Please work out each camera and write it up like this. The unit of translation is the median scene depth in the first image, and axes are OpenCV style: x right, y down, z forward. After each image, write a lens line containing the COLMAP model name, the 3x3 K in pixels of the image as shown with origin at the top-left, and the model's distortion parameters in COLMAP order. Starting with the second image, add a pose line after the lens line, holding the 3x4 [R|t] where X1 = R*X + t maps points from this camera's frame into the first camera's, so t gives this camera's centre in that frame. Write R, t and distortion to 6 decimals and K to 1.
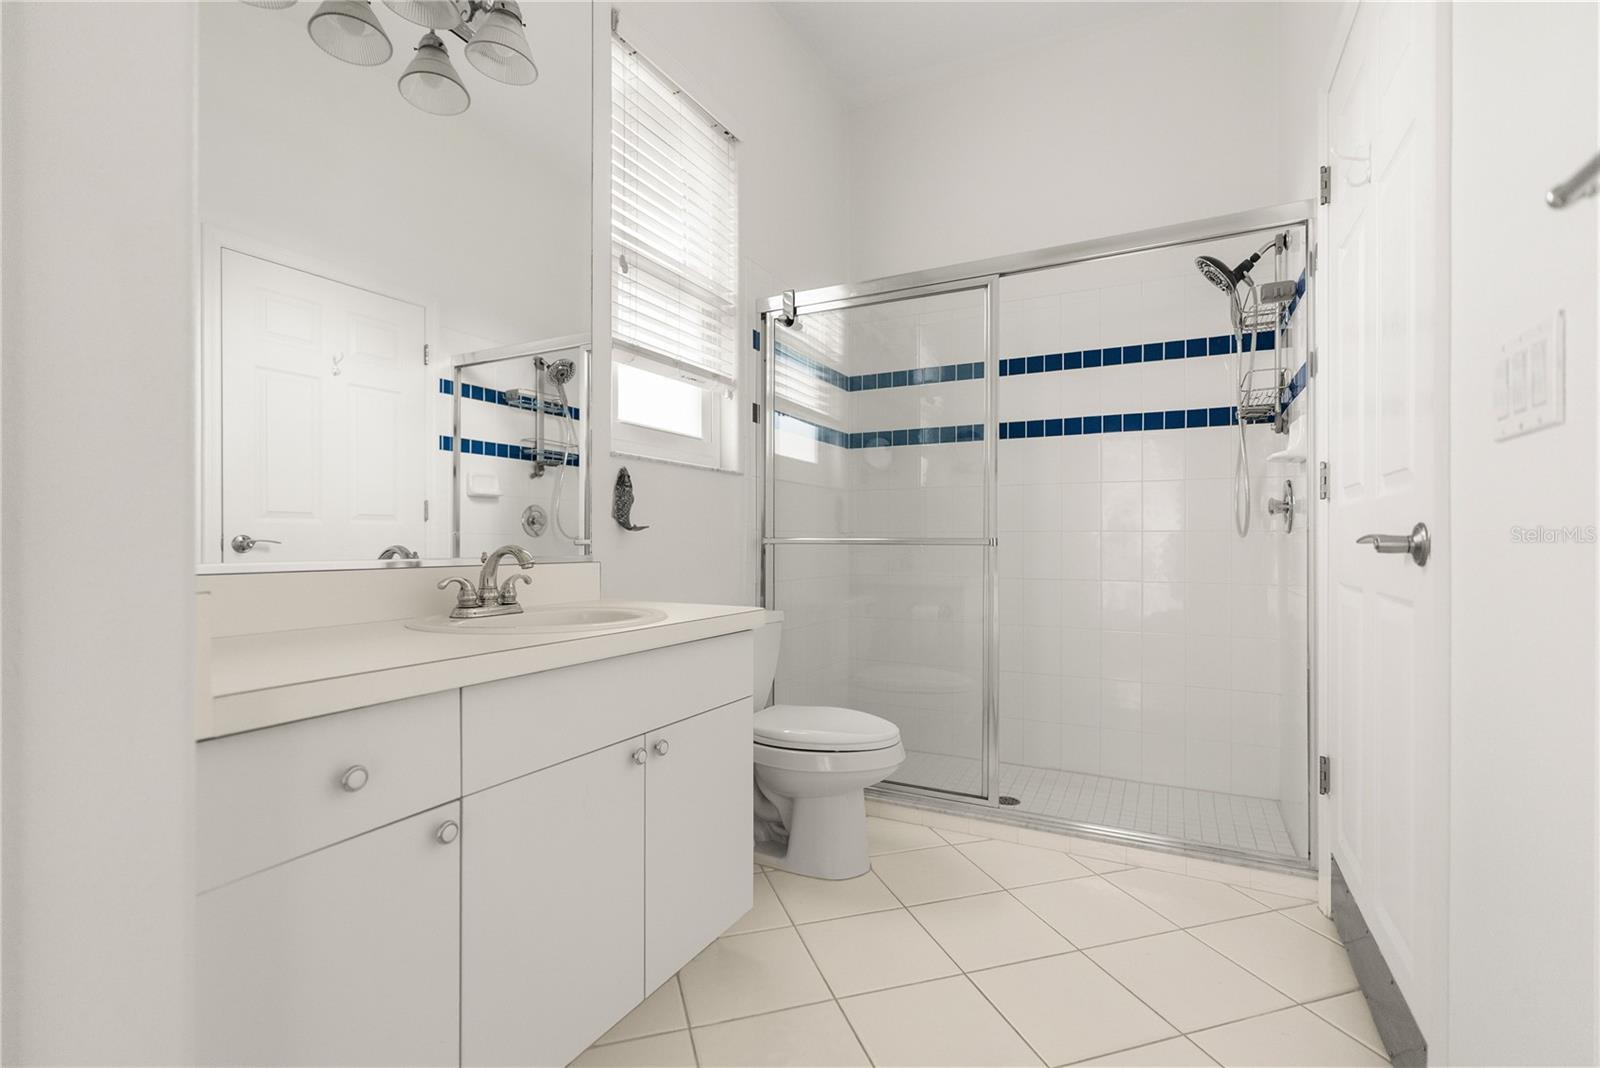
lens RADIAL K [[730.8, 0, 807.1], [0, 730.8, 521.2], [0, 0, 1]] dist [0.000548, 0.000289]
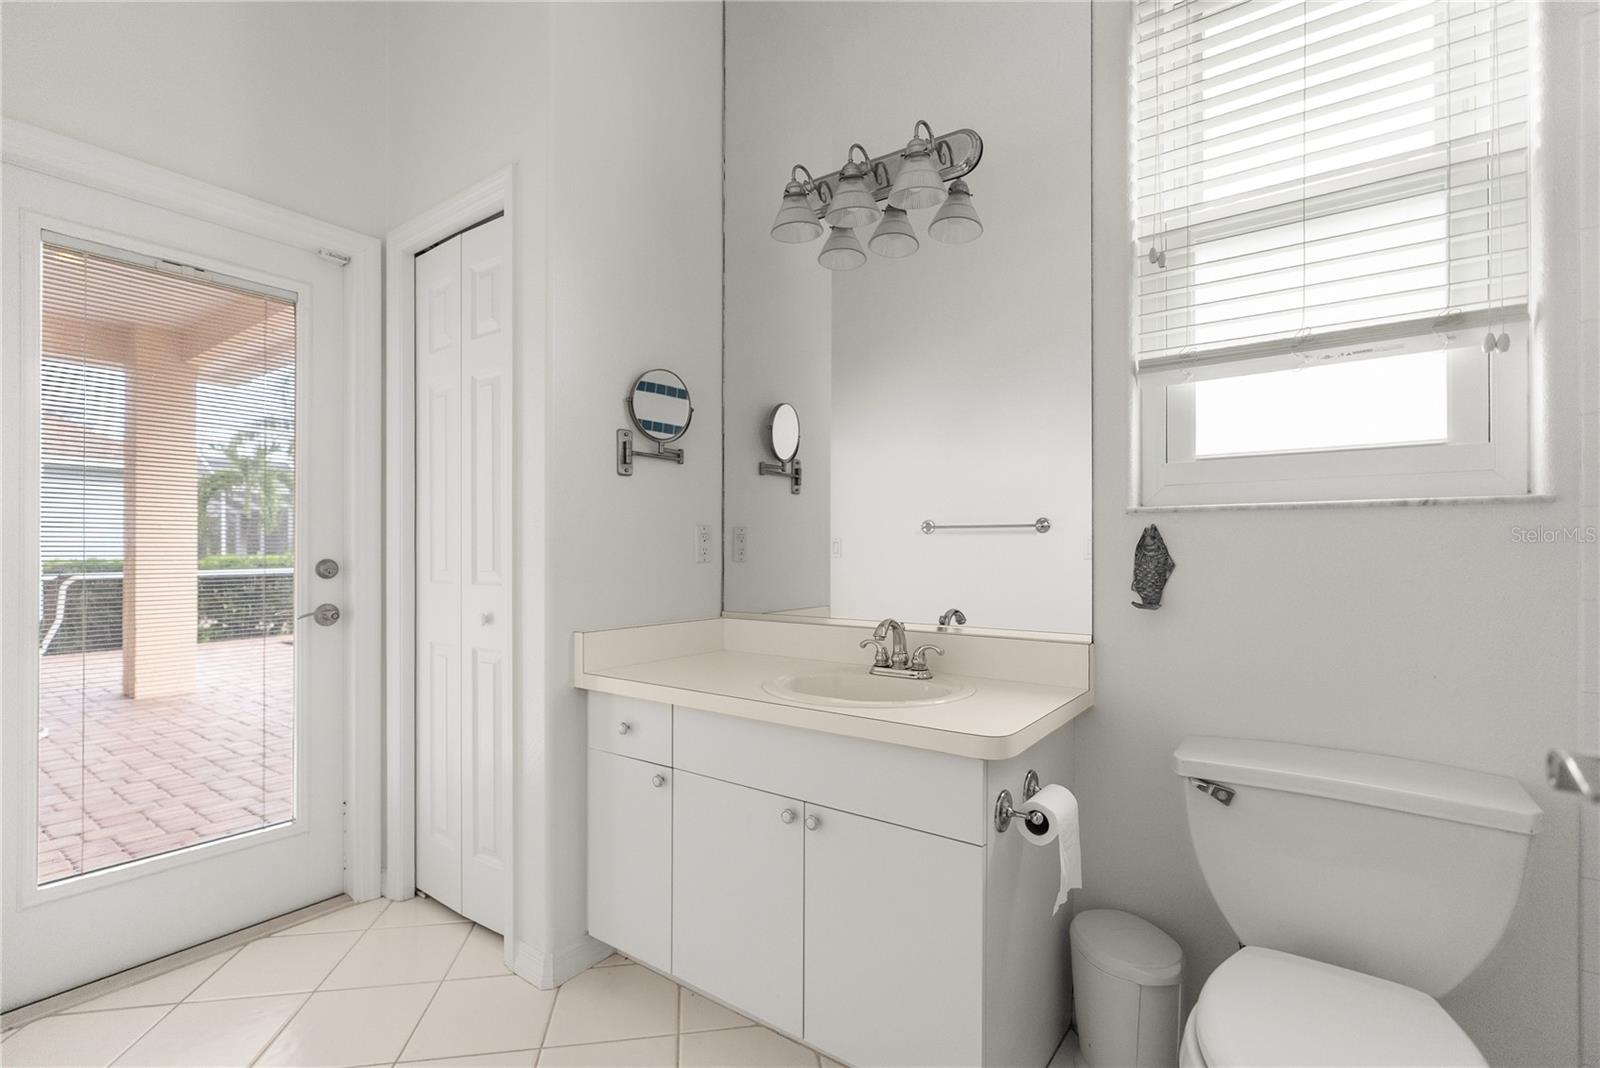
lens RADIAL K [[722.9, 0, 801.1], [0, 722.9, 549.1], [0, 0, 1]] dist [-0.023048, 0.000131]
pose [[-0.150540, -0.003358, -0.988598, 0.543644], [0.025720, 0.999642, -0.007312, -0.052619], [0.988269, -0.026527, -0.150400, 0.738866]]
